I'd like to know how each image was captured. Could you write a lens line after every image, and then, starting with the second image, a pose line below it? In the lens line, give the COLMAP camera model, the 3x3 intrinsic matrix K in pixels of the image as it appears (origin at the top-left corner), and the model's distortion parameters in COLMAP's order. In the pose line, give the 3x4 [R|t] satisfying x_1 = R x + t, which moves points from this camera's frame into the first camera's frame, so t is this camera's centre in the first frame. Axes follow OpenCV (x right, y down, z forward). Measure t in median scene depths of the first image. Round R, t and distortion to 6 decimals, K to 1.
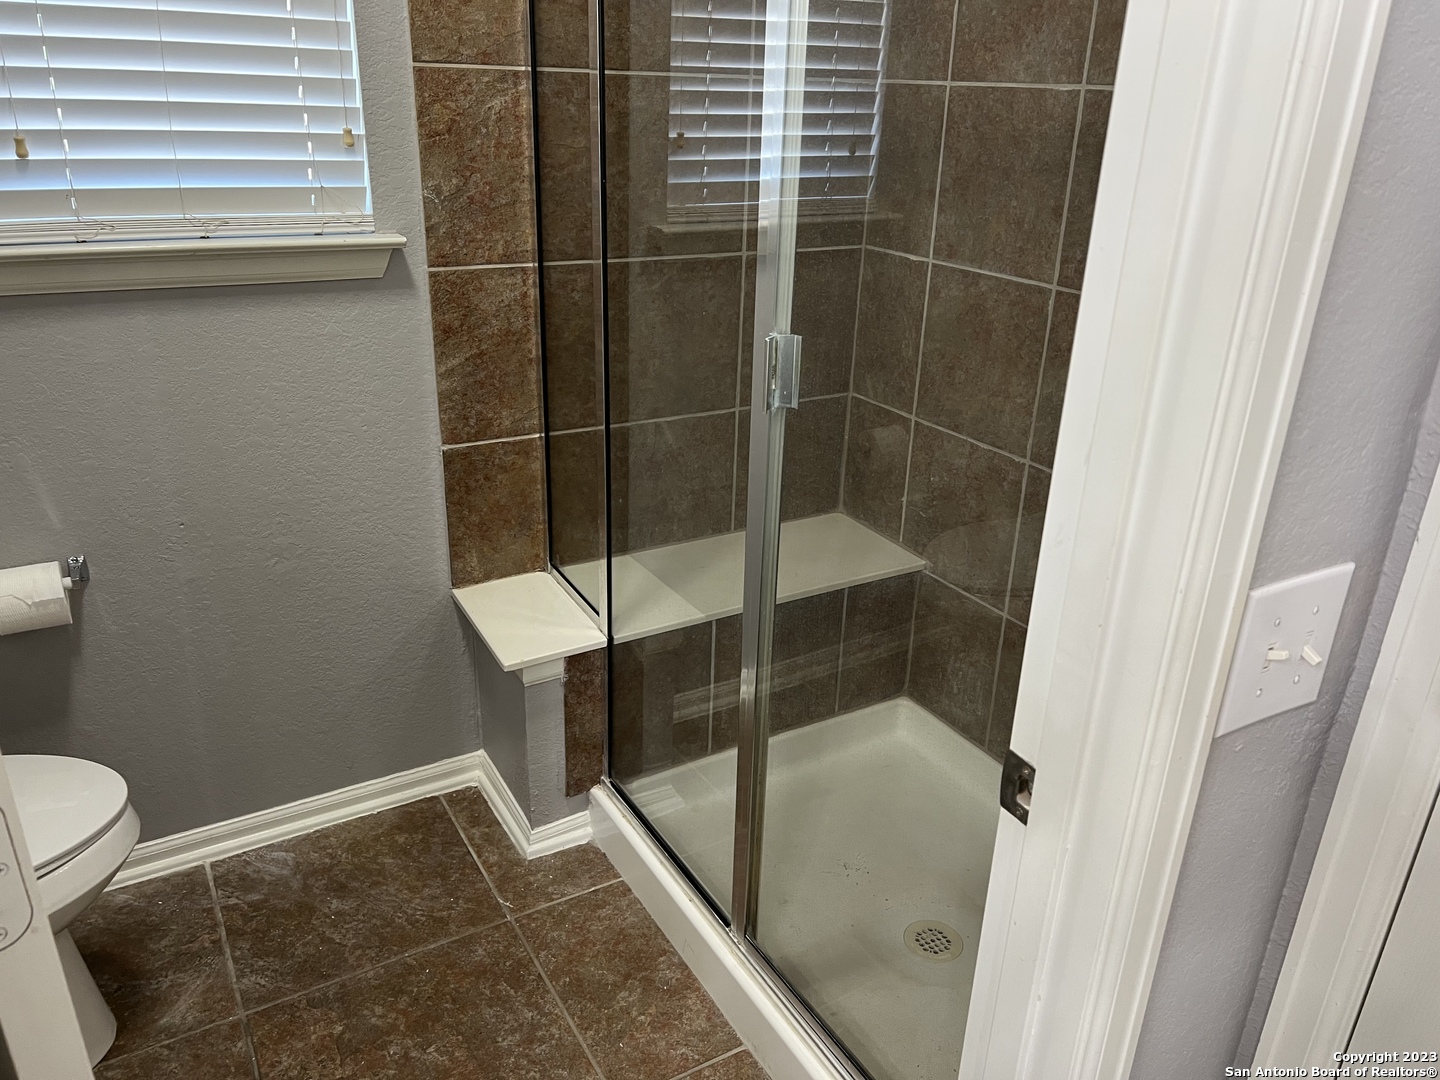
lens RADIAL K [[1085.5, 0, 728.5], [0, 1085.5, 546.3], [0, 0, 1]] dist [0.068833, -0.078725]
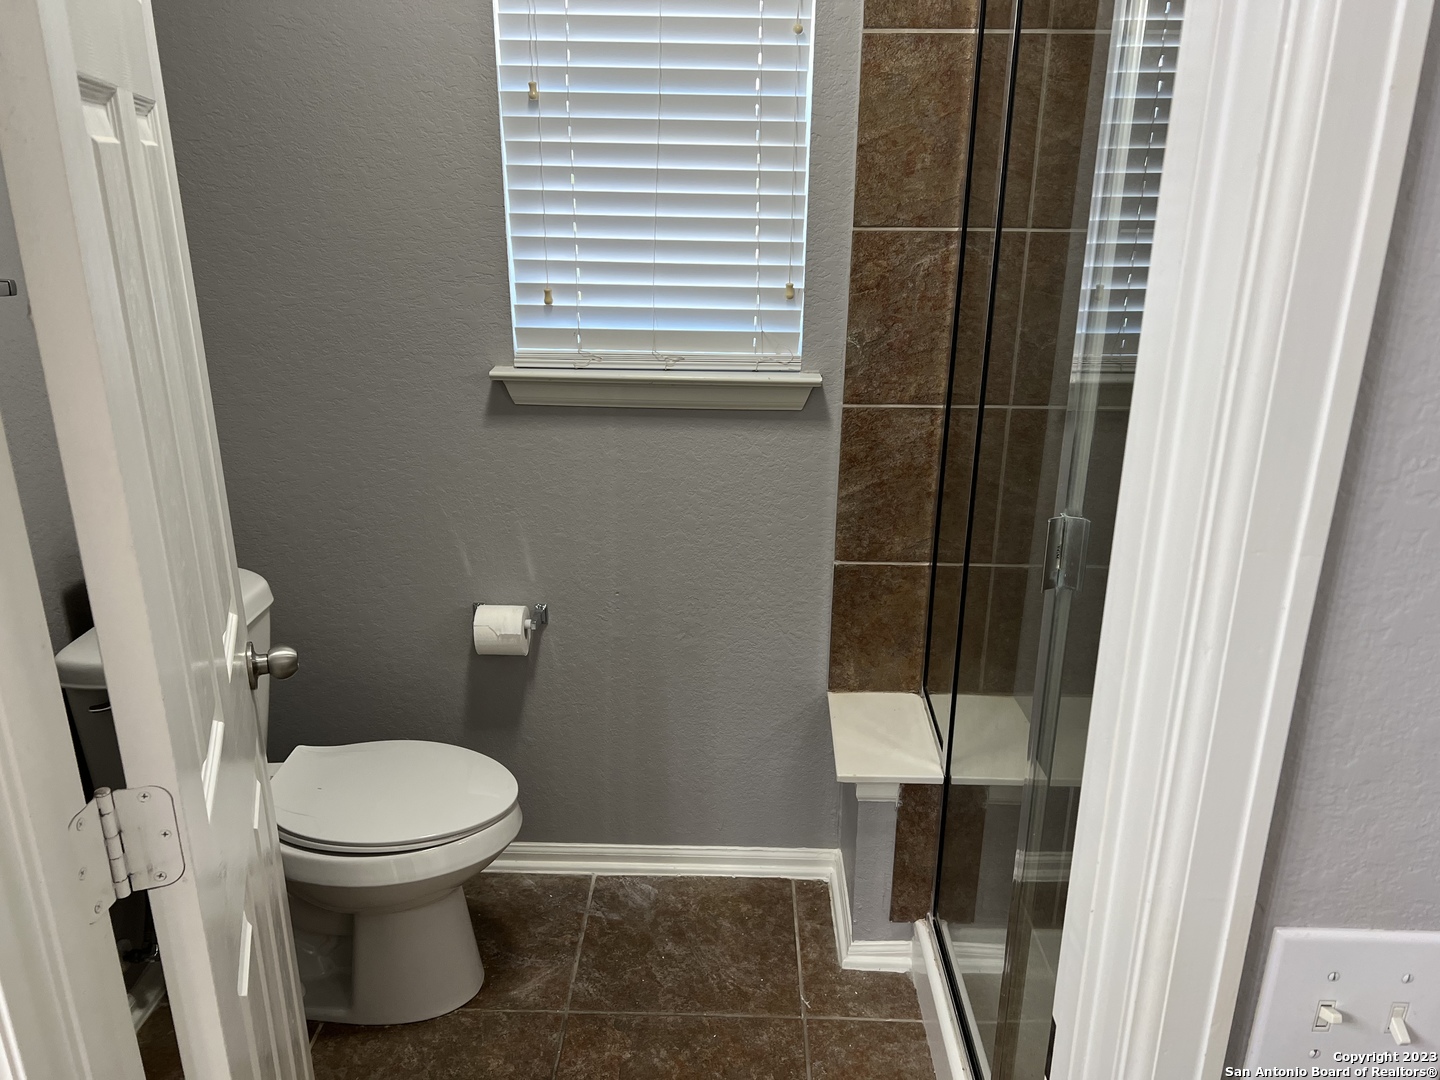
lens RADIAL K [[1085.5, 0, 713.6], [0, 1085.5, 544.2], [0, 0, 1]] dist [0.068833, -0.078725]
pose [[0.847646, 0.149854, -0.508959, 0.192707], [-0.191038, 0.981146, -0.029284, -0.055974], [0.494975, 0.122053, 0.860292, 0.003614]]
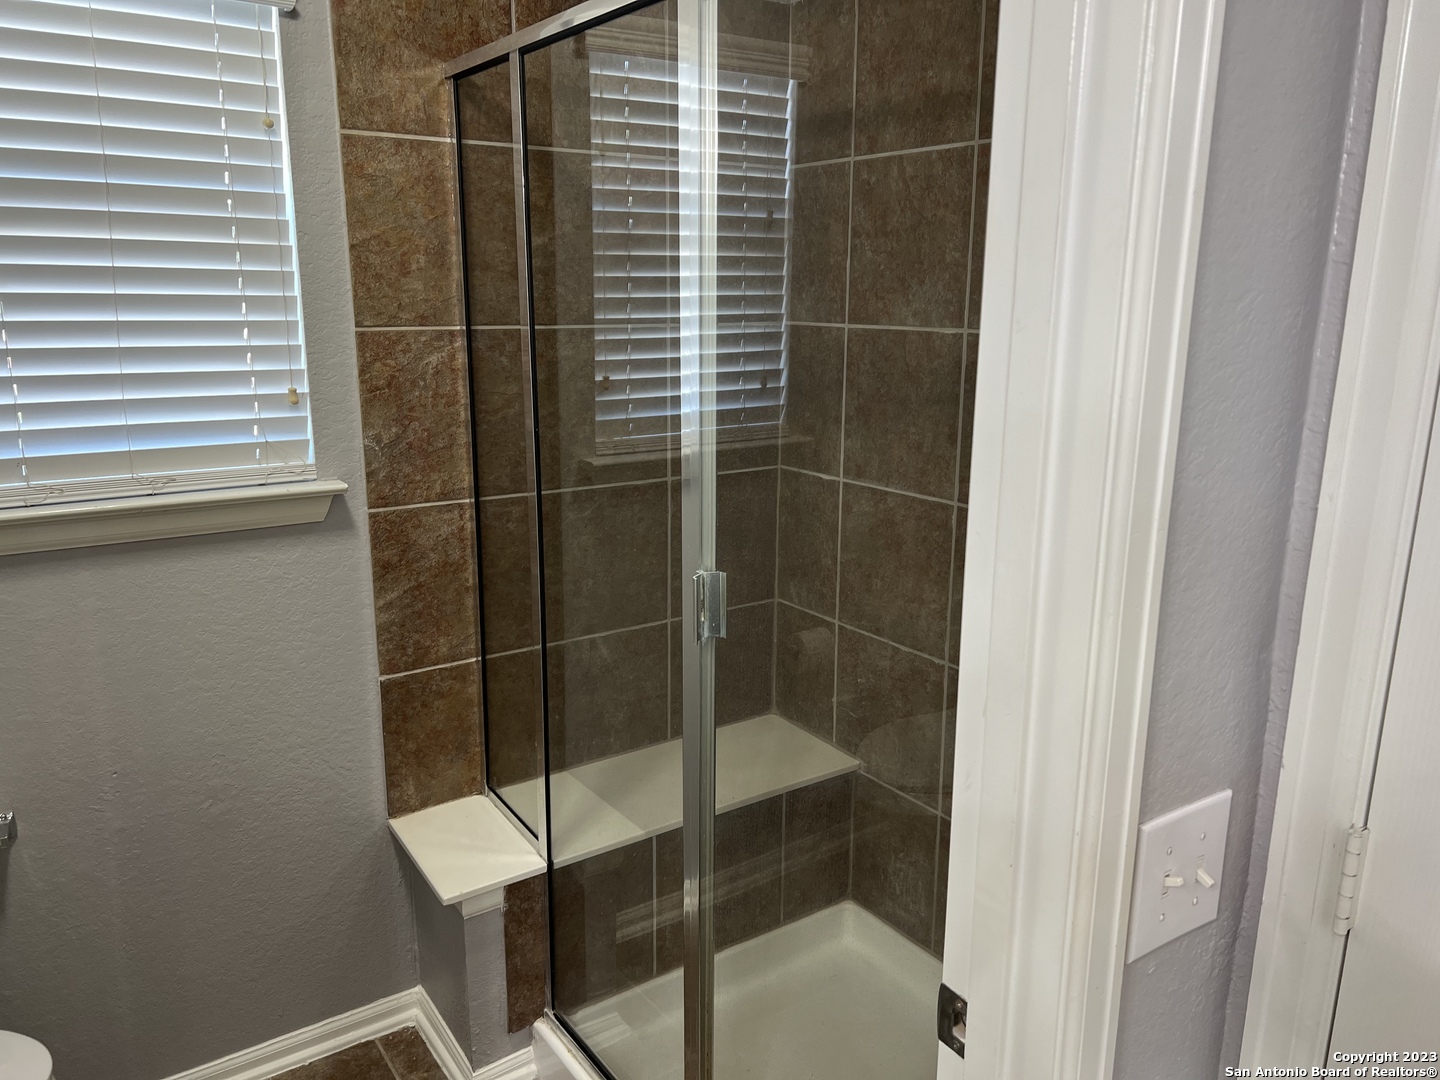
lens RADIAL K [[1085.5, 0, 723.2], [0, 1085.5, 548.7], [0, 0, 1]] dist [0.068833, -0.078725]
pose [[0.997296, -0.041881, 0.060392, 0.000400], [0.051127, 0.985670, -0.160750, -0.030473], [-0.052795, 0.163403, 0.985146, -0.043618]]
